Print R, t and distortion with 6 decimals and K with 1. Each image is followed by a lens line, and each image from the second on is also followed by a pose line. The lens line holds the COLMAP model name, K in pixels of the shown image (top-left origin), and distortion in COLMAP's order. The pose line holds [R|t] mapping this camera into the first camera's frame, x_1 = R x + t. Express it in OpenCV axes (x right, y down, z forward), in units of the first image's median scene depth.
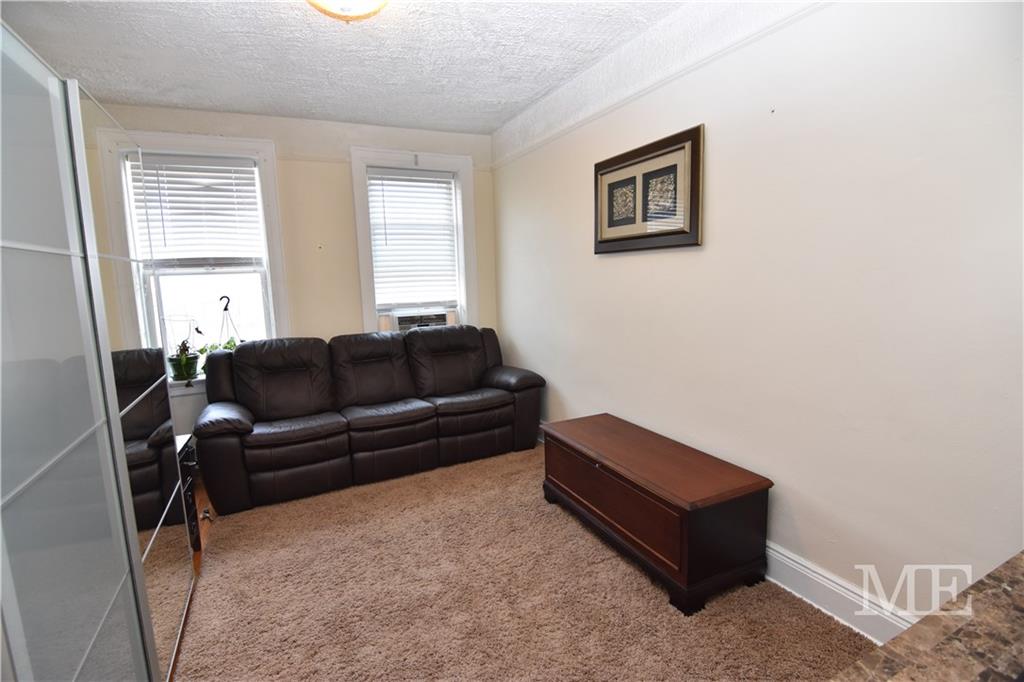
lens RADIAL K [[490.6, 0, 512.0], [0, 490.6, 342.6], [0, 0, 1]] dist [-0.021004, 0.000556]
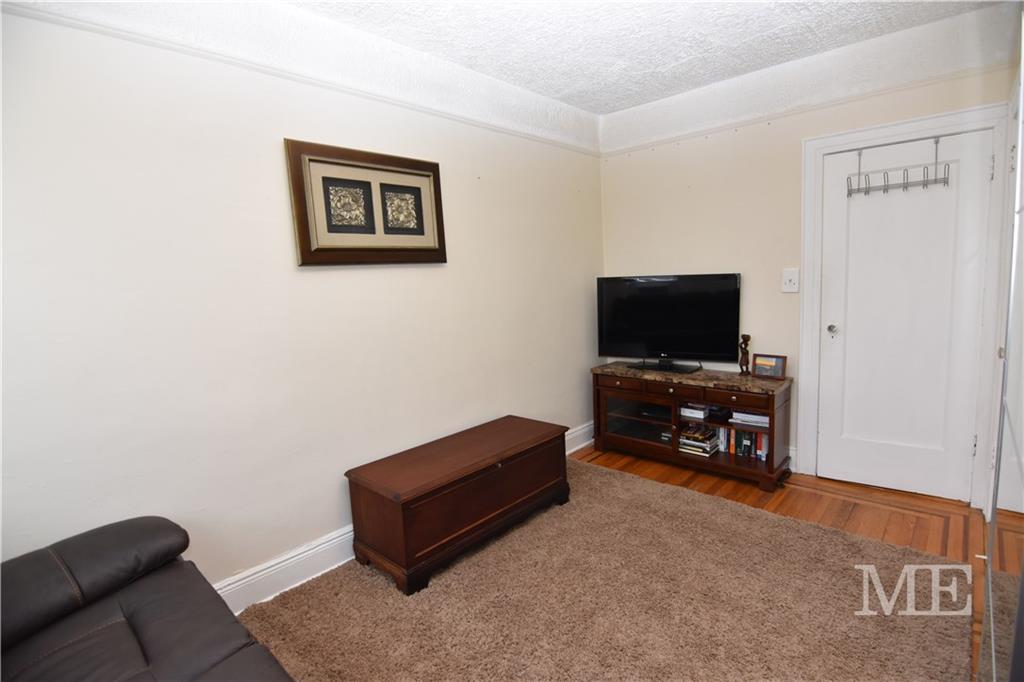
lens RADIAL K [[490.6, 0, 511.2], [0, 490.6, 339.7], [0, 0, 1]] dist [-0.021004, 0.000556]
pose [[-0.353092, -0.067522, 0.933149, -0.712552], [0.196247, 0.969858, 0.144436, -0.138575], [-0.914775, 0.234127, -0.329198, 1.140806]]
